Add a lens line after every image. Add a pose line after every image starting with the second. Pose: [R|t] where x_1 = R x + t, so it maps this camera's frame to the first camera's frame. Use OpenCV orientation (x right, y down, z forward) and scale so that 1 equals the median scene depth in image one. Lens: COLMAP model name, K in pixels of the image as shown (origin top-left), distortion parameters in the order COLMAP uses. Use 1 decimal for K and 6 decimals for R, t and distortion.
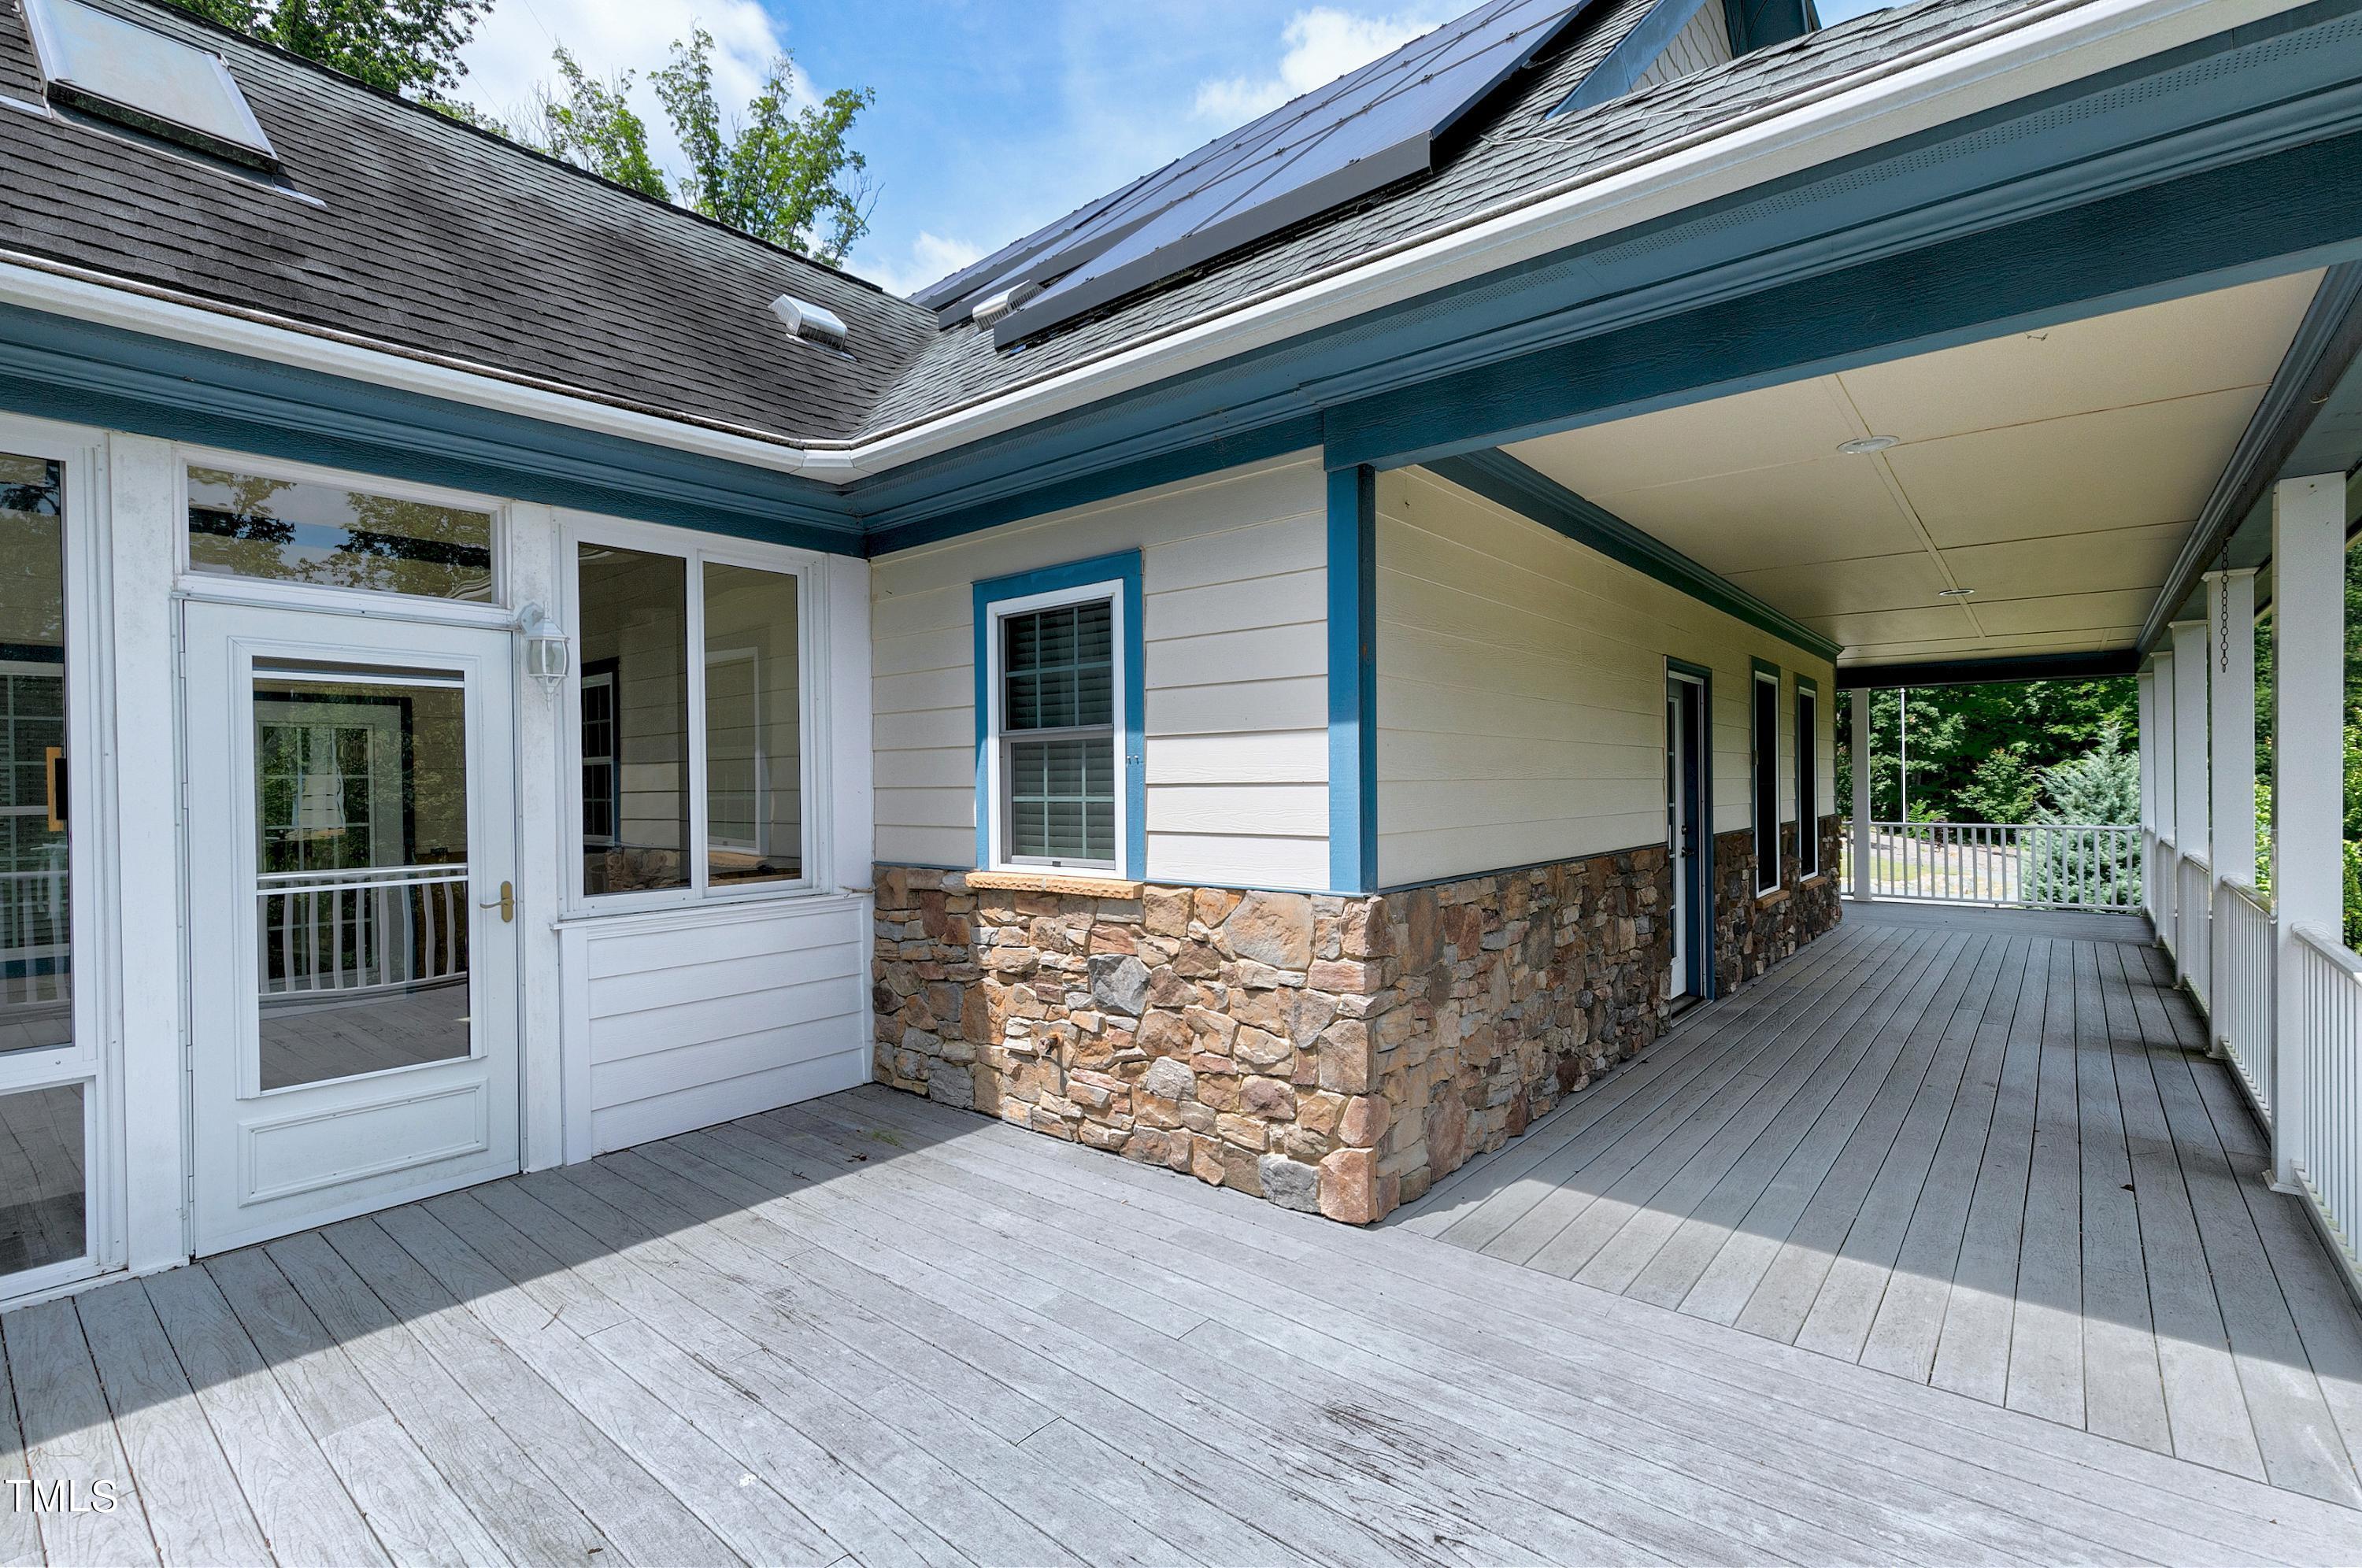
lens RADIAL K [[1075.3, 0, 1174.9], [0, 1075.3, 792.6], [0, 0, 1]] dist [0.016881, -0.001033]
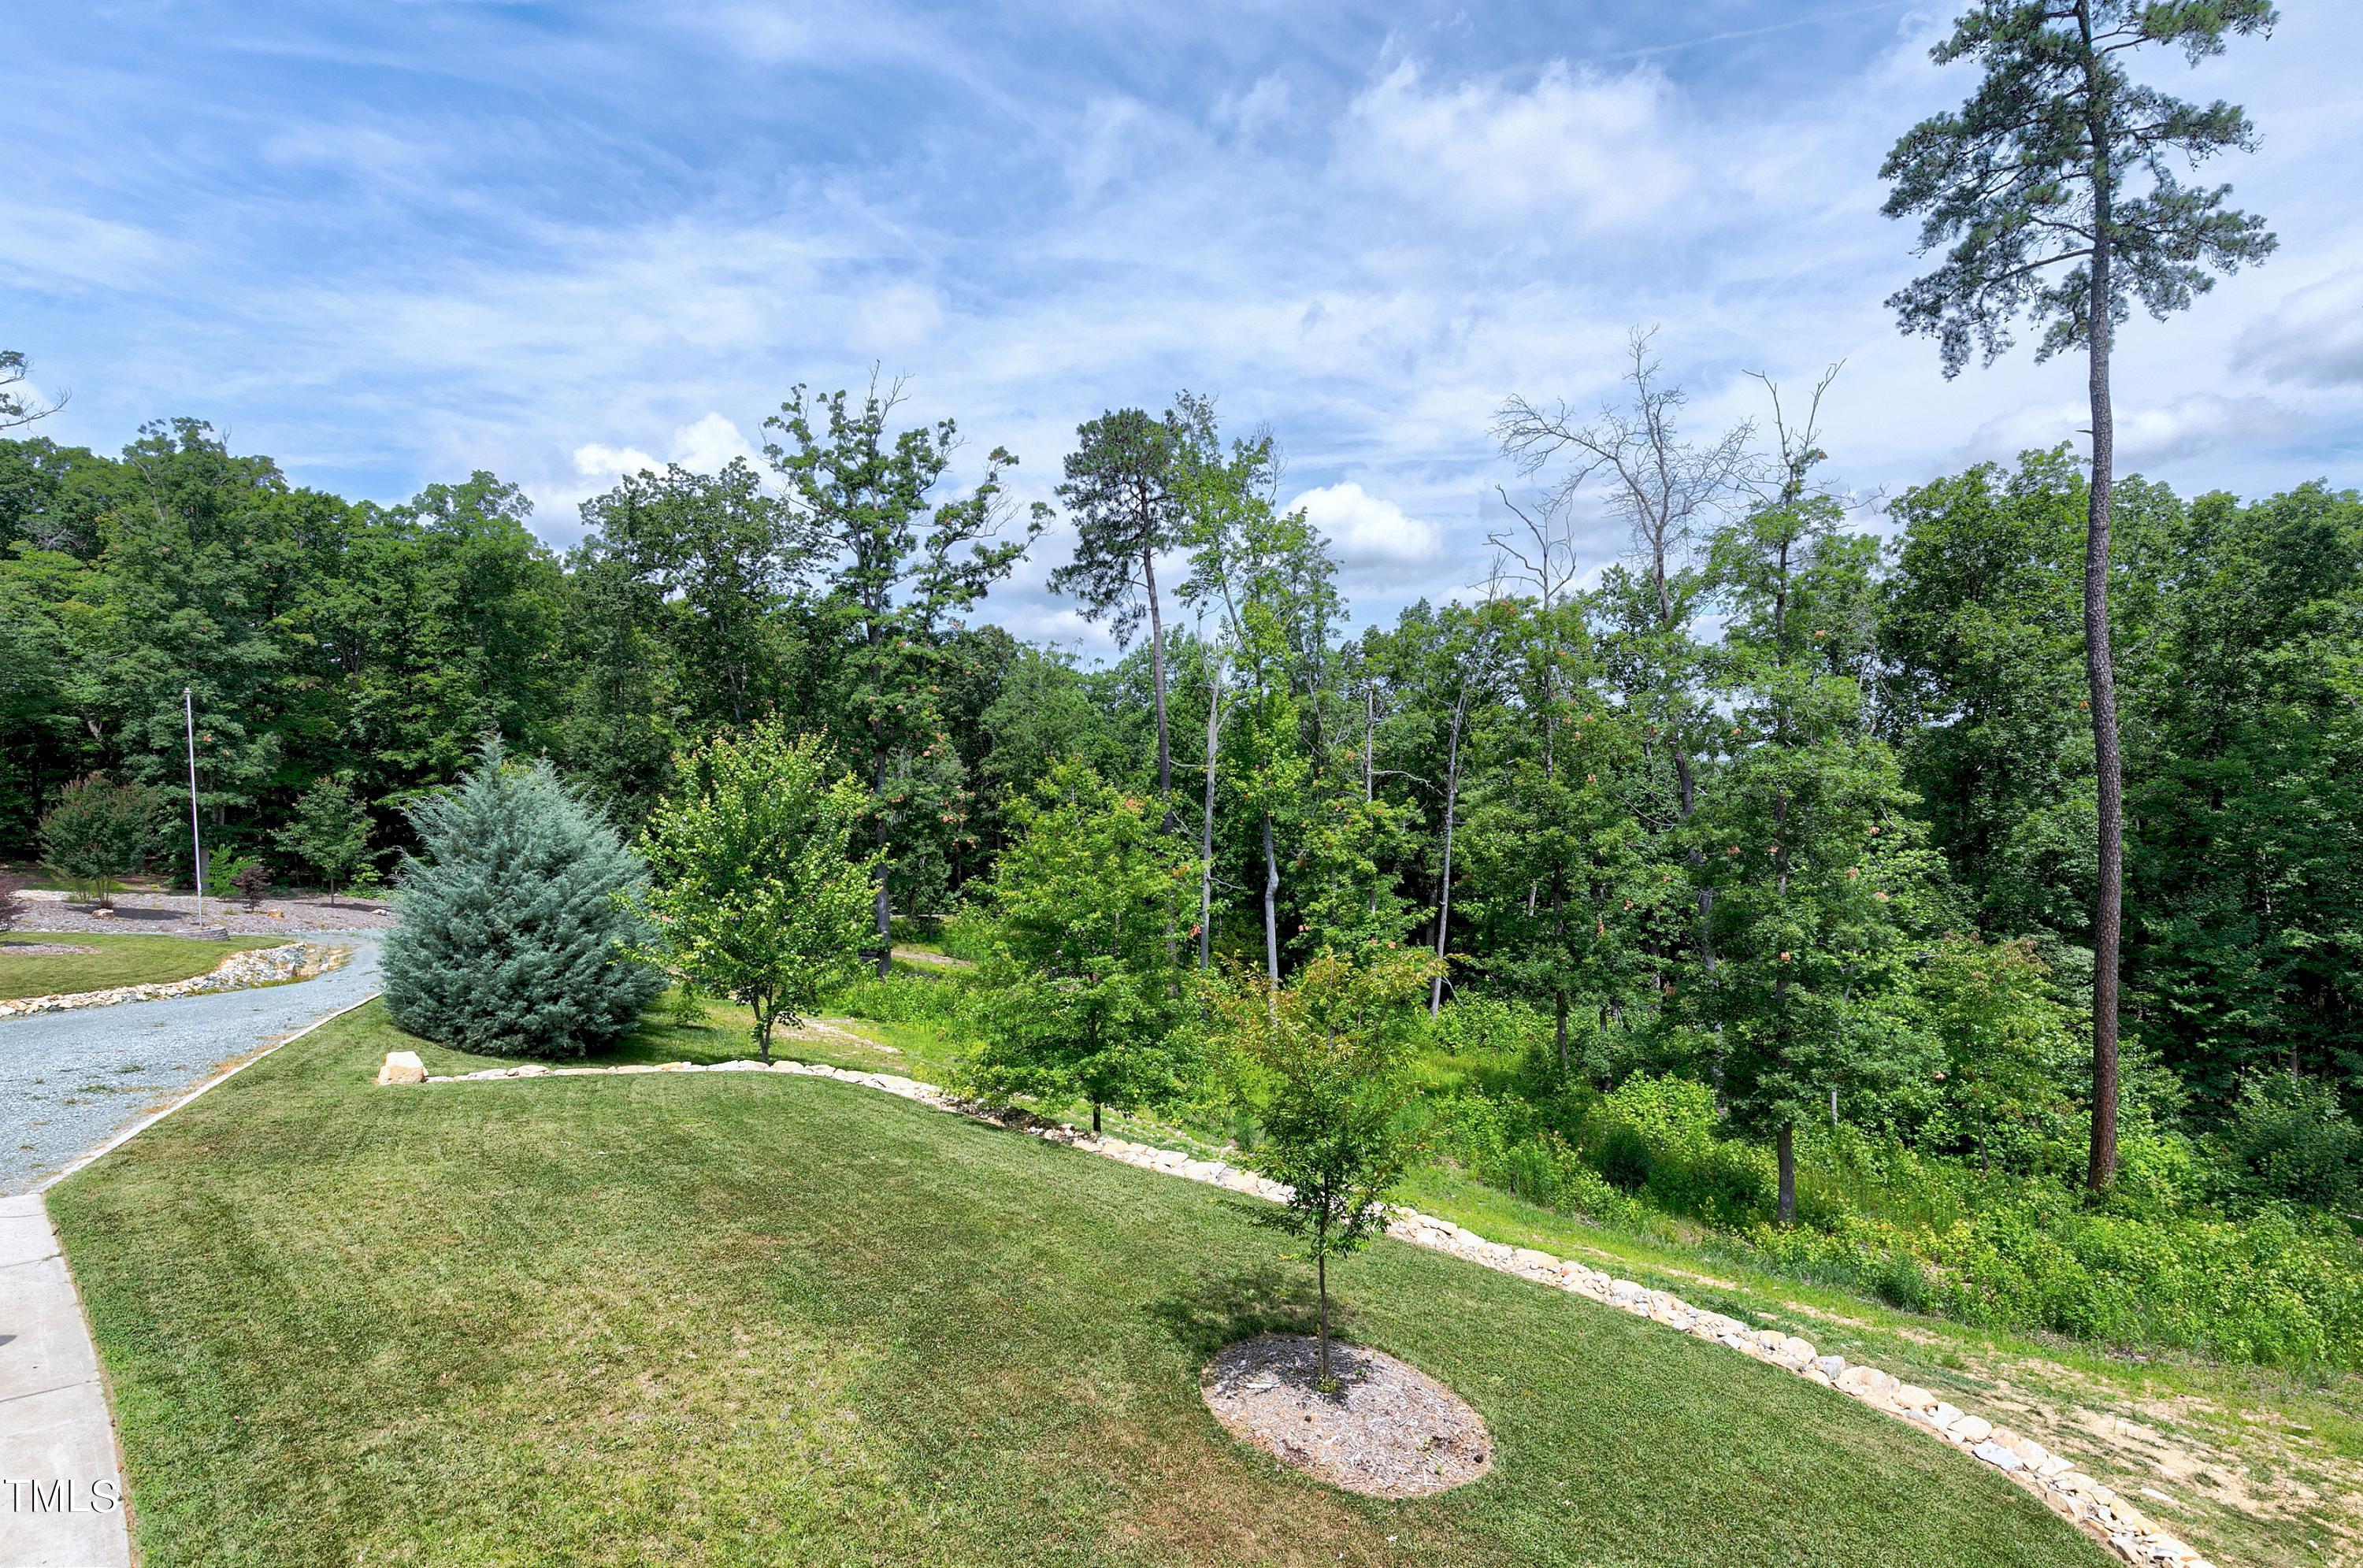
lens RADIAL K [[1098.5, 0, 1172.2], [0, 1098.5, 796.2], [0, 0, 1]] dist [-0.003356, -0.000196]
pose [[0.253695, -0.014997, 0.967168, 0.117654], [0.041272, 0.999137, 0.004667, -0.003178], [-0.966403, 0.038733, 0.254095, 0.166164]]
